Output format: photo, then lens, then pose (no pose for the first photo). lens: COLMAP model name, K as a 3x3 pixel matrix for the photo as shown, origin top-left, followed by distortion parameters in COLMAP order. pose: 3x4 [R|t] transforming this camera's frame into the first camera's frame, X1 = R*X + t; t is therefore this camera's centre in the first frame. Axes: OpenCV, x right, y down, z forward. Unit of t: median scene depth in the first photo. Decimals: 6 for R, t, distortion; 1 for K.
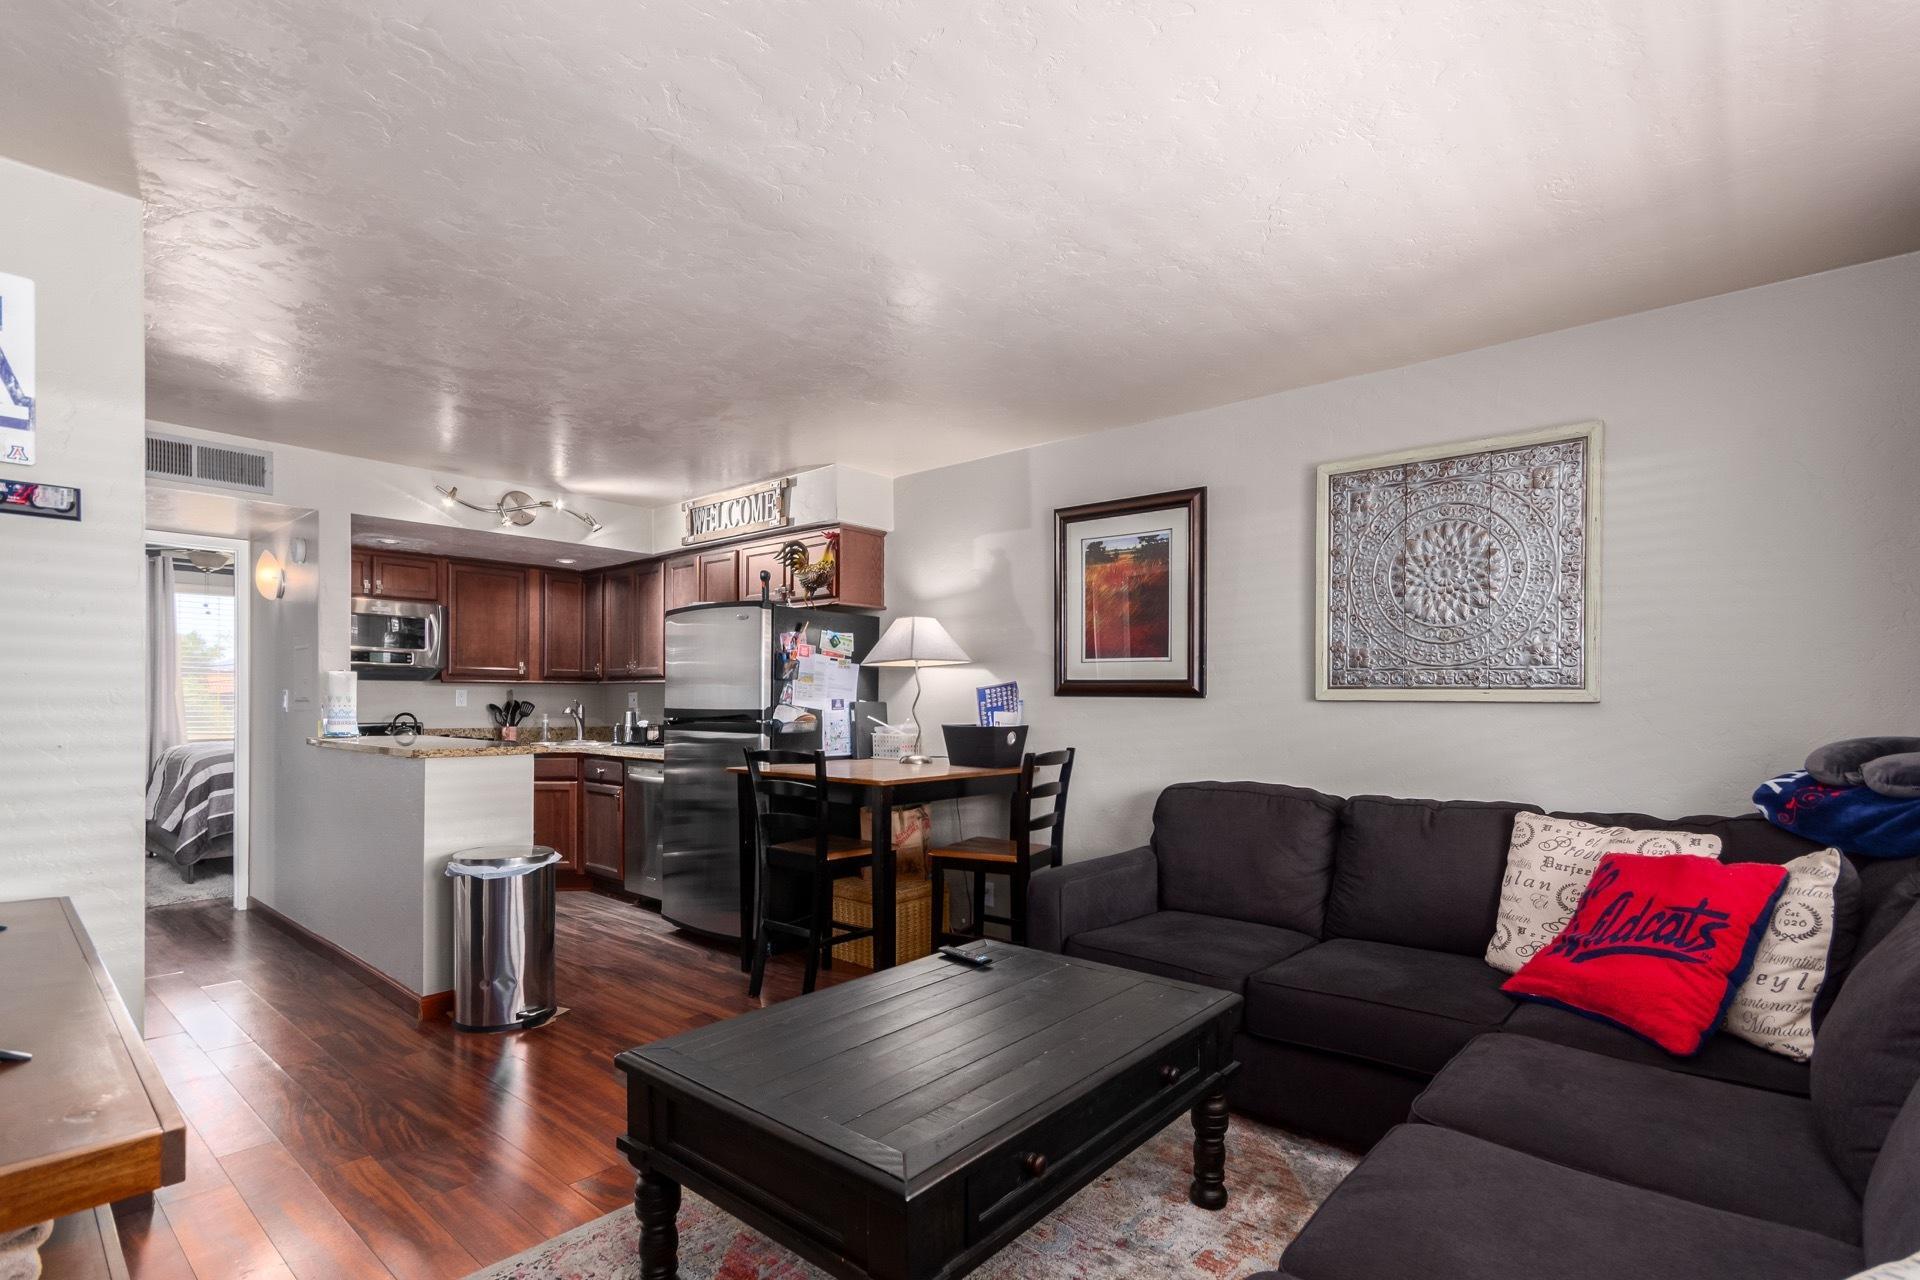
lens RADIAL K [[894.8, 0, 959.2], [0, 894.8, 714.8], [0, 0, 1]] dist [-0.002031, 0.000018]
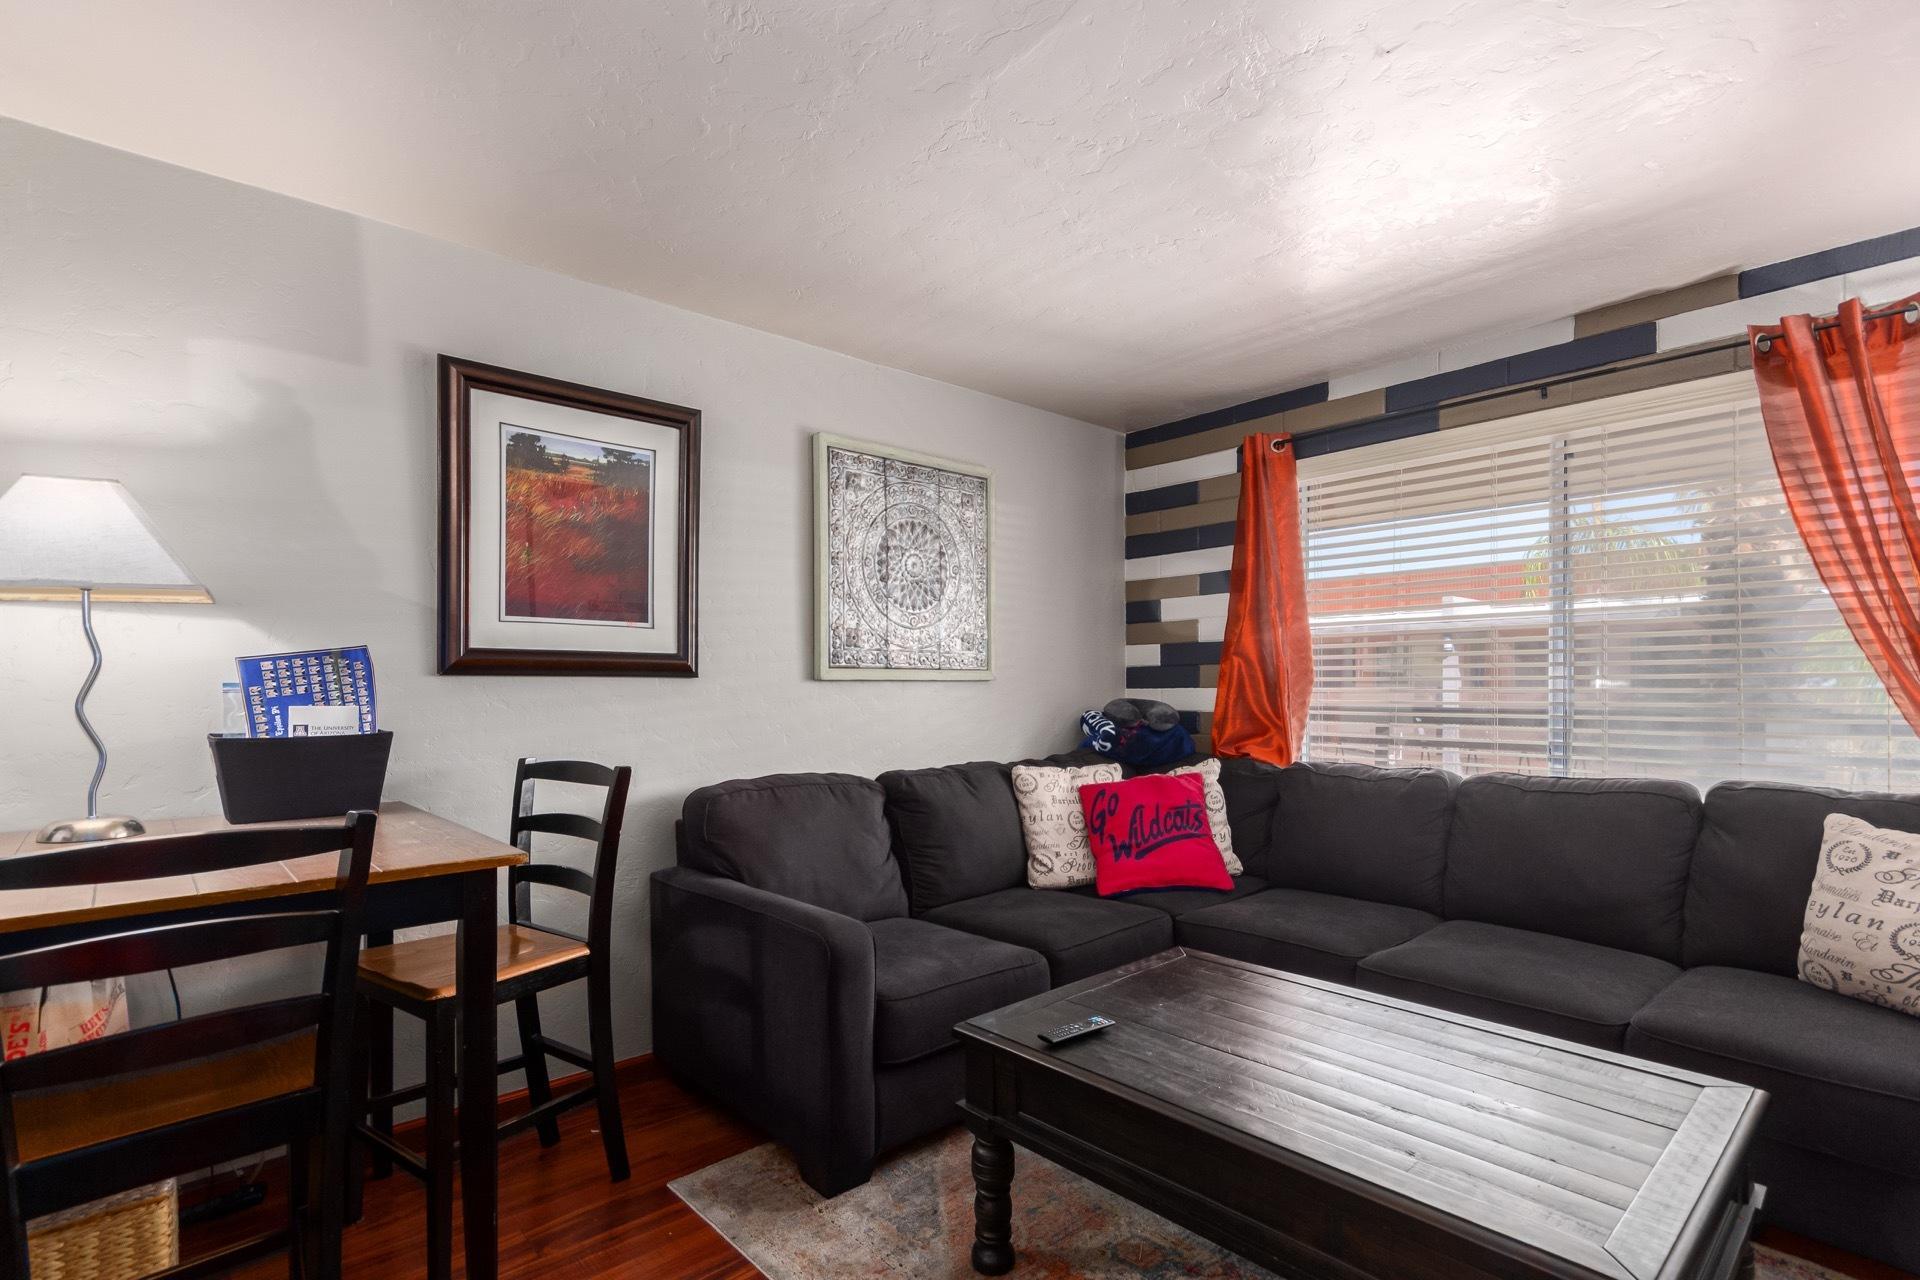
lens RADIAL K [[927.5, 0, 948.7], [0, 927.5, 697.4], [0, 0, 1]] dist [0.002541, 0.000137]
pose [[0.140801, -0.021978, 0.989794, -0.353488], [0.022715, 0.999562, 0.018964, -0.008091], [-0.989777, 0.019813, 0.141238, 0.463378]]
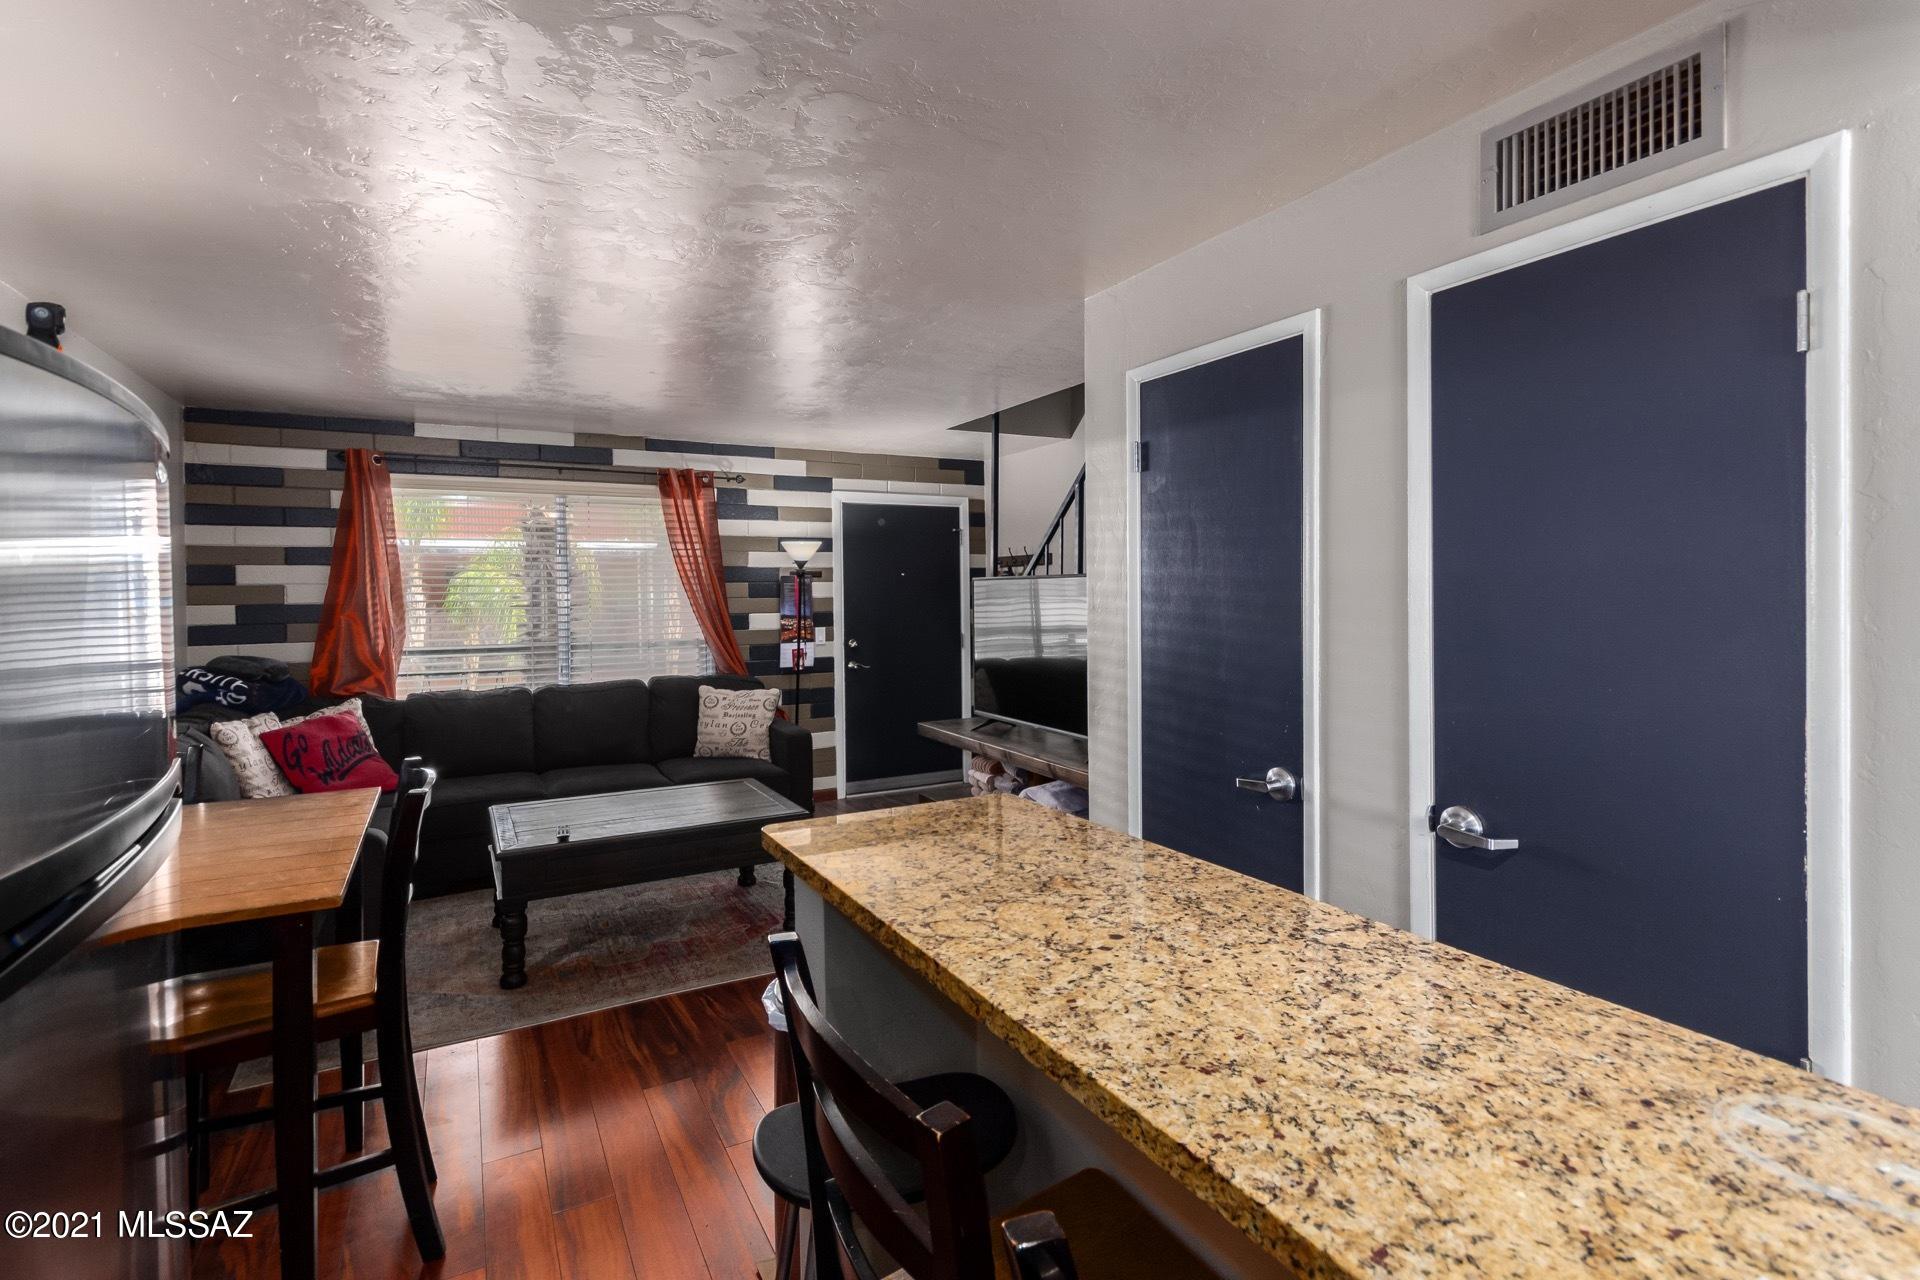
lens RADIAL K [[920.8, 0, 954.4], [0, 920.8, 597.4], [0, 0, 1]] dist [0.018377, 0.000328]
pose [[-0.933713, -0.000408, 0.358023, -0.507901], [0.008573, 0.999687, 0.023497, -0.058579], [-0.357921, 0.025009, -0.933417, 0.996576]]
